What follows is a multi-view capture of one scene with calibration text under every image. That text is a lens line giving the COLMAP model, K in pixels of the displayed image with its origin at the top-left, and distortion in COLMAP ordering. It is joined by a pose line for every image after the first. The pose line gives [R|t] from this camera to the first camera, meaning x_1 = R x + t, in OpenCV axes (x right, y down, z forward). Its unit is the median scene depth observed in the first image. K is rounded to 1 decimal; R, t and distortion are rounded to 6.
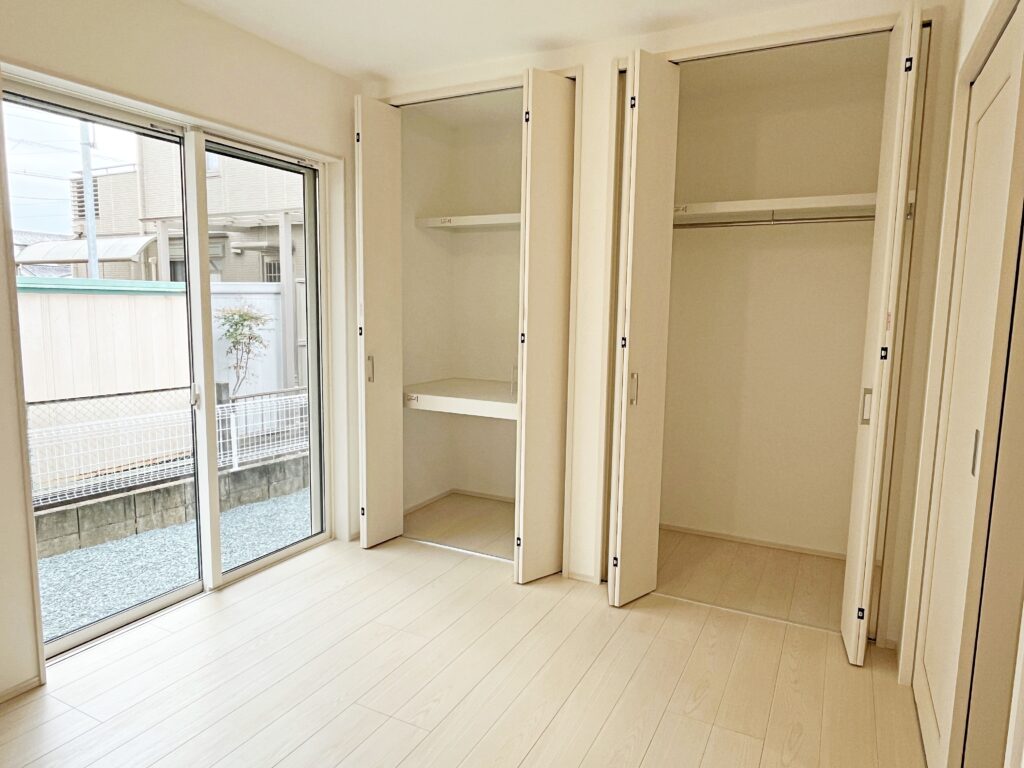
lens RADIAL K [[653.3, 0, 512.7], [0, 653.3, 386.2], [0, 0, 1]] dist [0.018717, -0.007703]
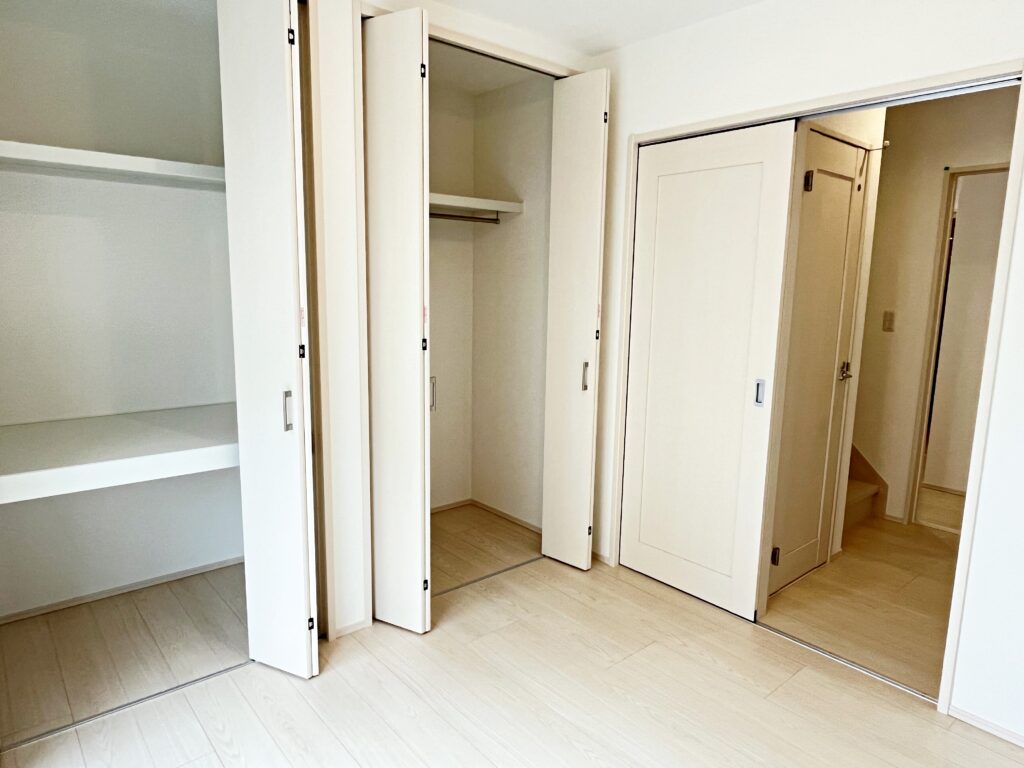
lens RADIAL K [[653.3, 0, 513.3], [0, 653.3, 383.0], [0, 0, 1]] dist [0.018717, -0.007703]
pose [[0.382093, -0.152812, 0.911402, -0.578089], [0.102607, 0.987151, 0.122496, -0.106731], [-0.918410, 0.046711, 0.392863, 0.513638]]
